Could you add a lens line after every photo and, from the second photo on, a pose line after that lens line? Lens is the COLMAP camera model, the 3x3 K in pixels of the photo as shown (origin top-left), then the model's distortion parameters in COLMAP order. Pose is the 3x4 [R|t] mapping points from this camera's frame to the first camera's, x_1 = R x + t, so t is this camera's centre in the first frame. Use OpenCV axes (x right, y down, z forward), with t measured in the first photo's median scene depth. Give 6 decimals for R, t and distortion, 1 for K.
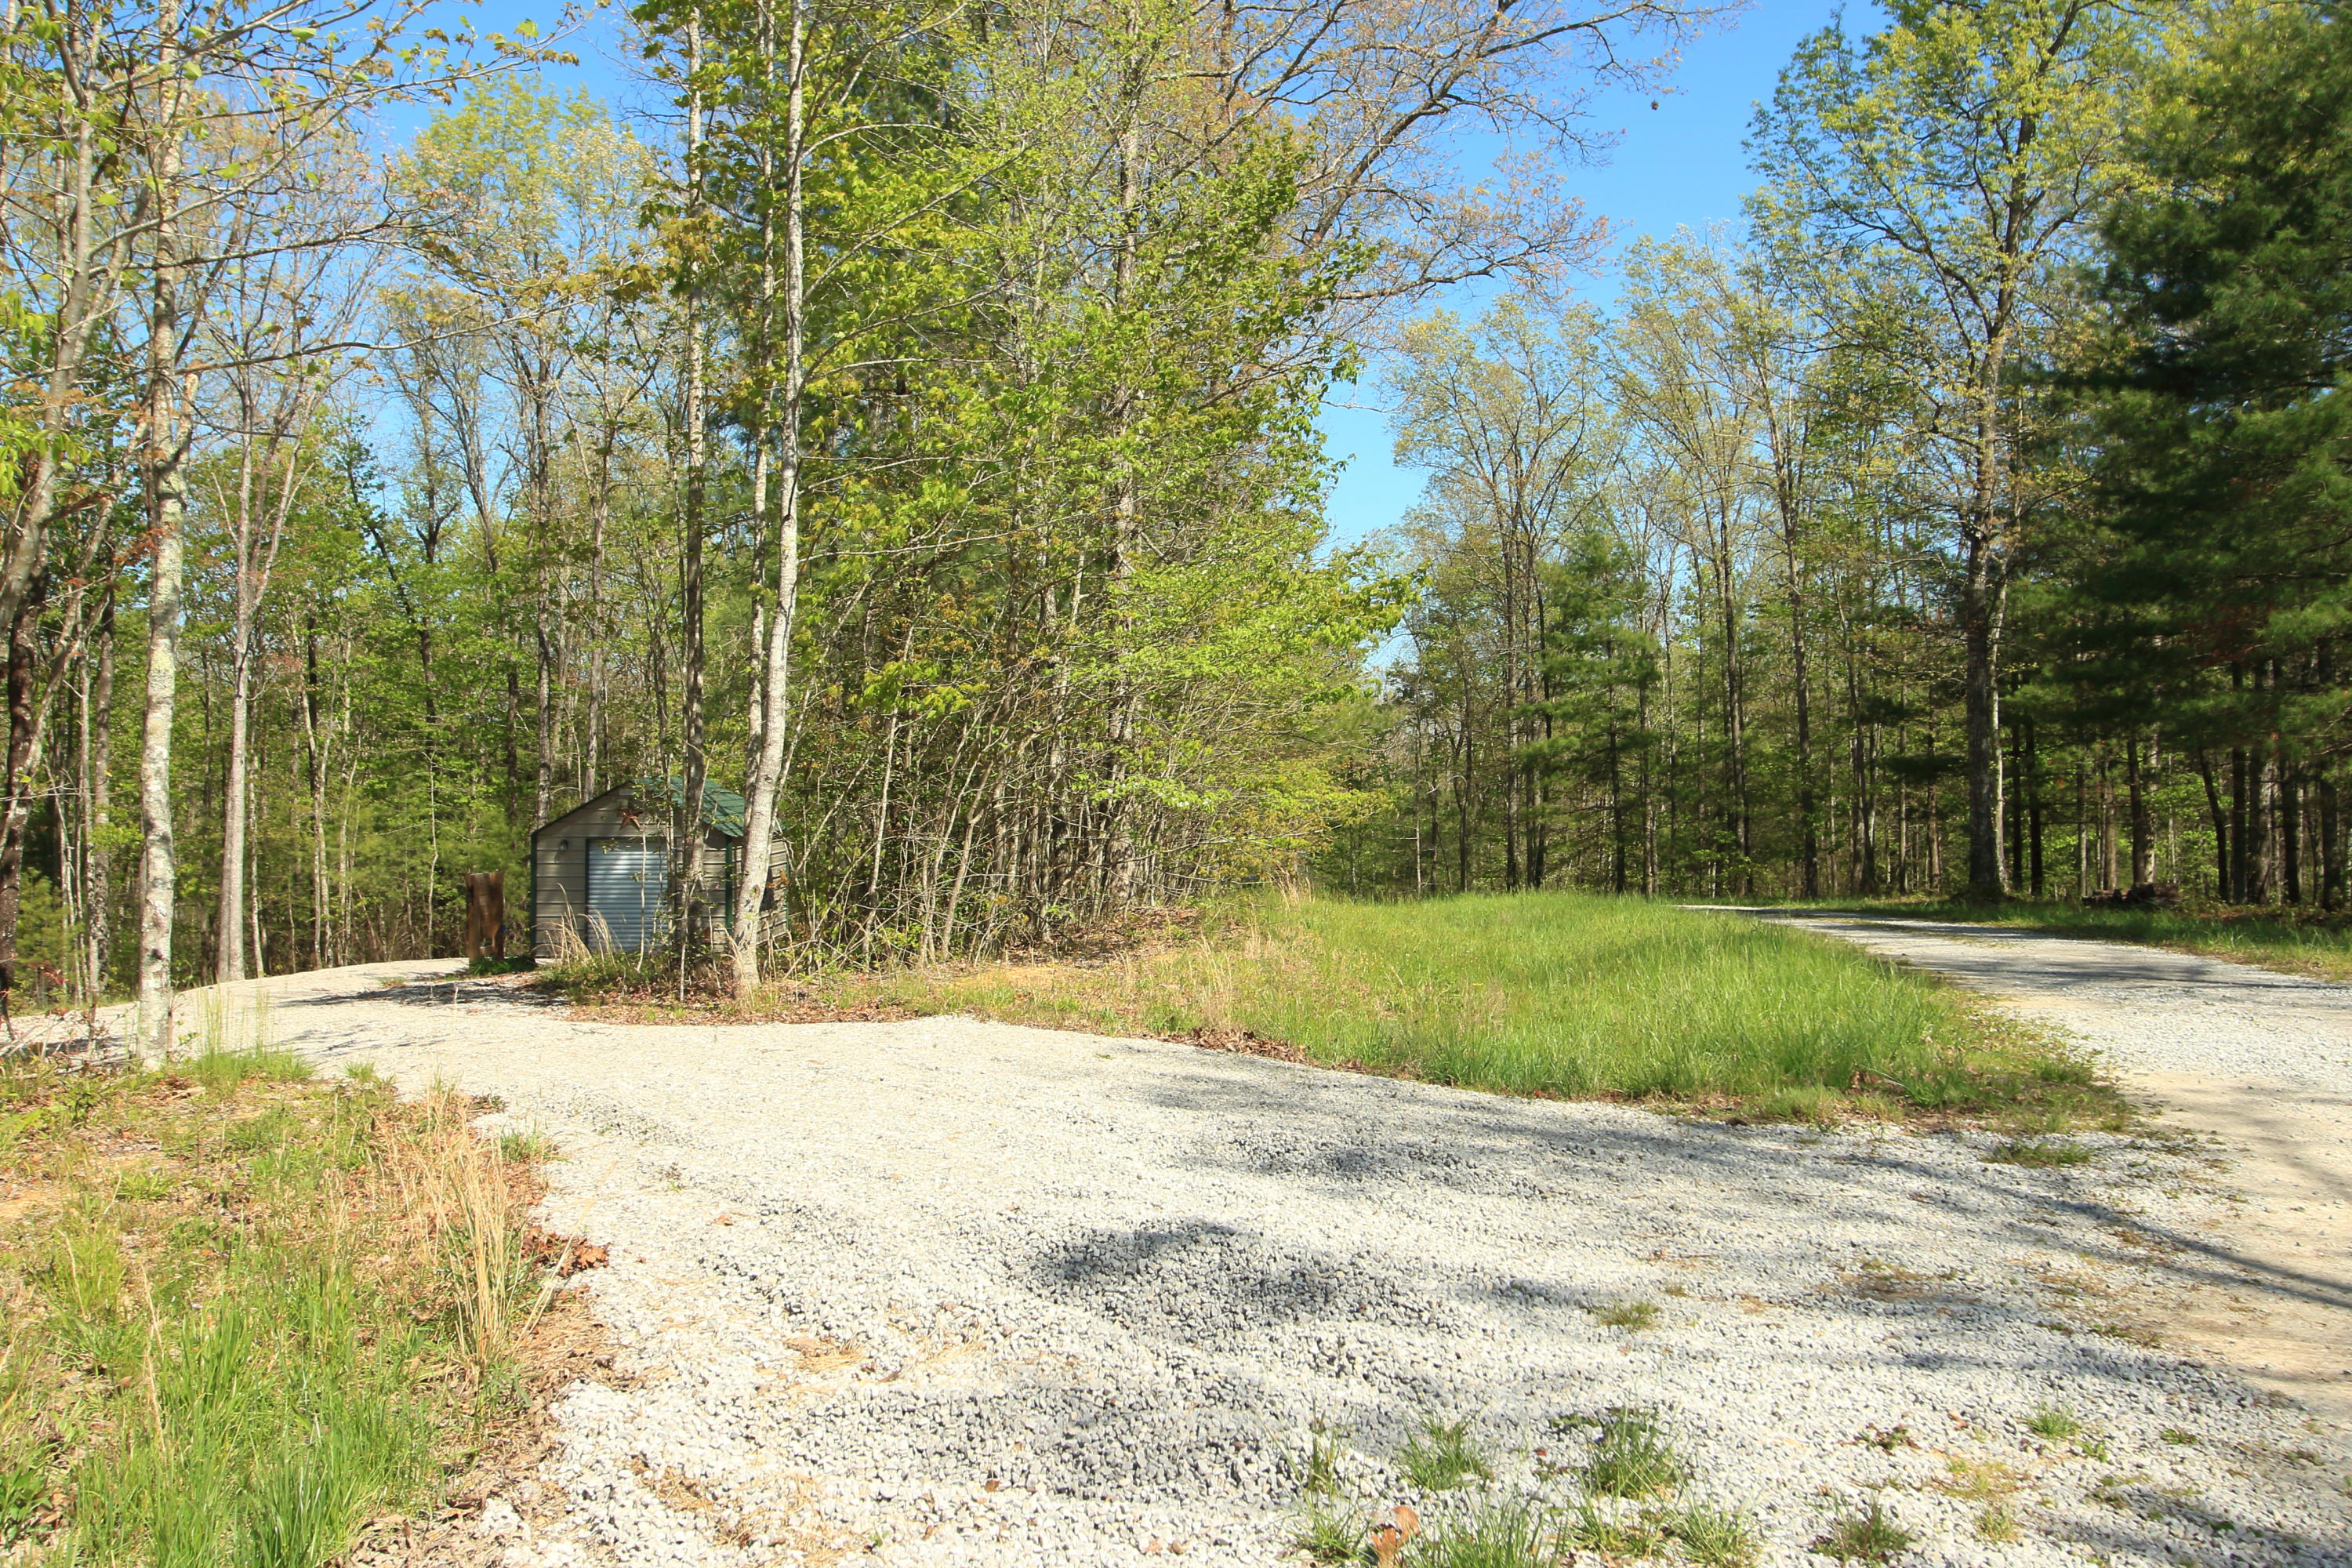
lens RADIAL K [[1991.8, 0, 1181.8], [0, 1991.8, 758.7], [0, 0, 1]] dist [0.011128, 0.001384]
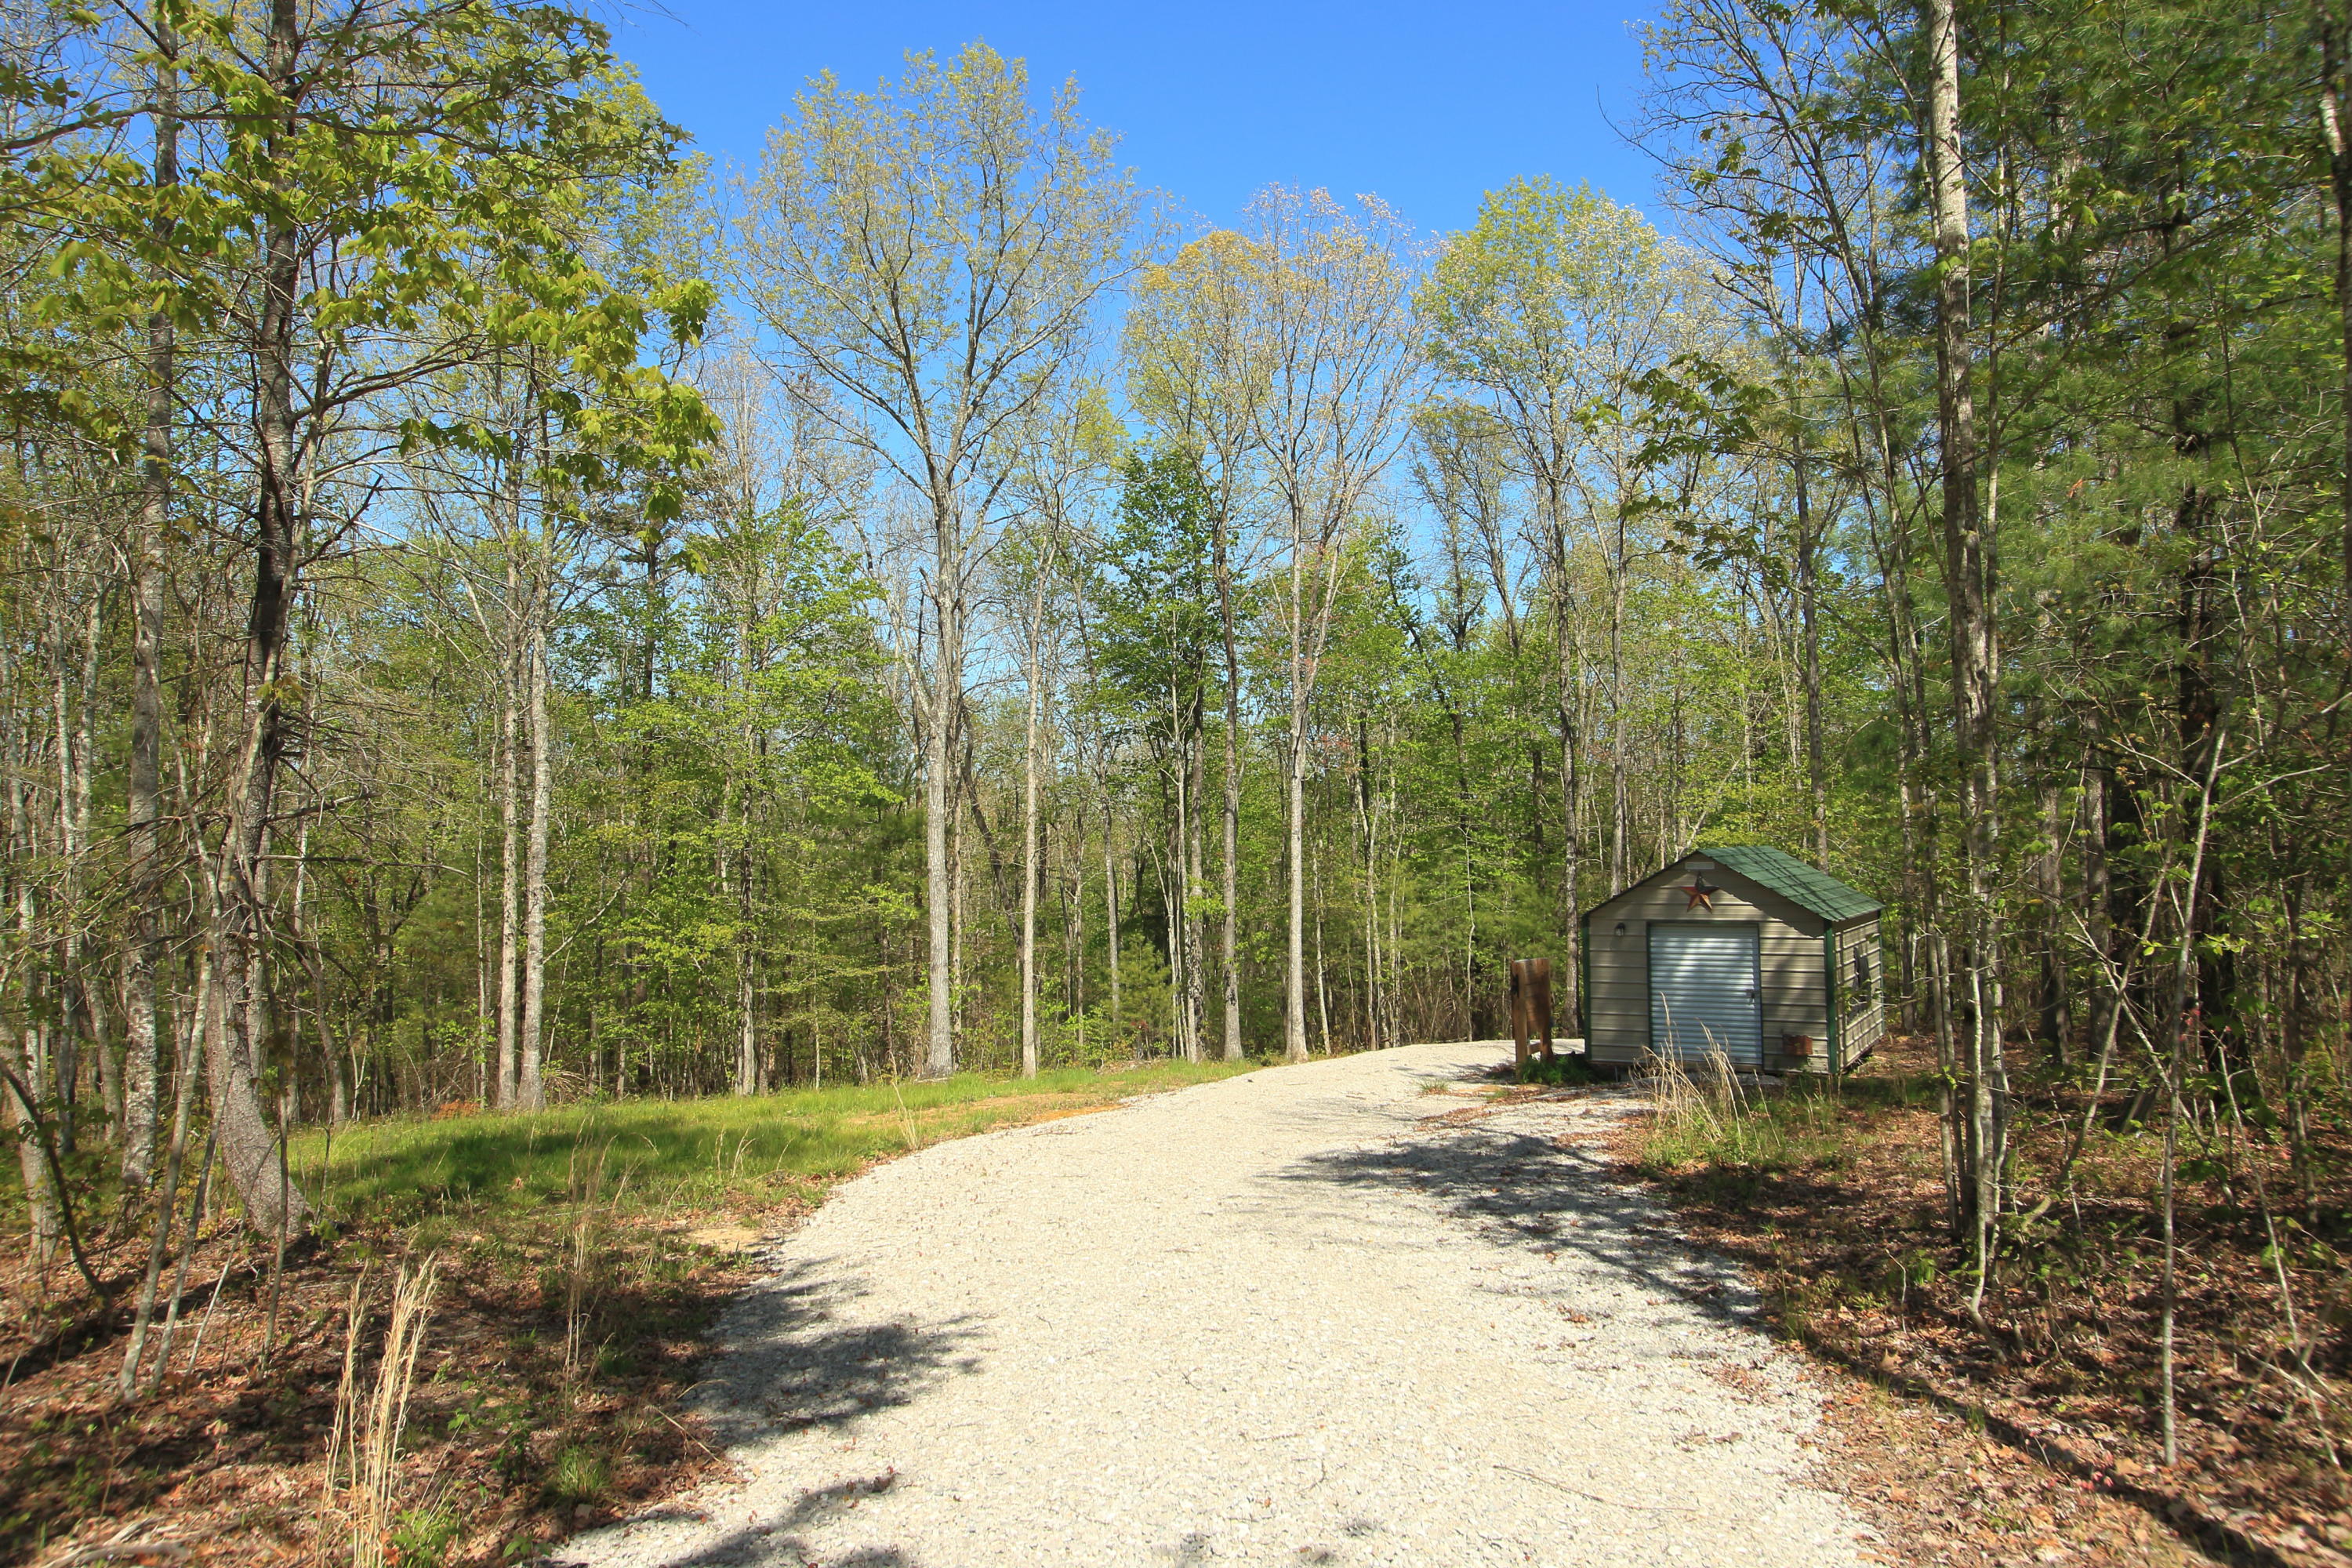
lens RADIAL K [[1737.3, 0, 1174.0], [0, 1737.3, 769.9], [0, 0, 1]] dist [0.001745, -0.000072]
pose [[0.864591, -0.036069, -0.501181, -0.044087], [0.017696, 0.998987, -0.041367, 0.001465], [0.502165, 0.026897, 0.864353, 0.116819]]
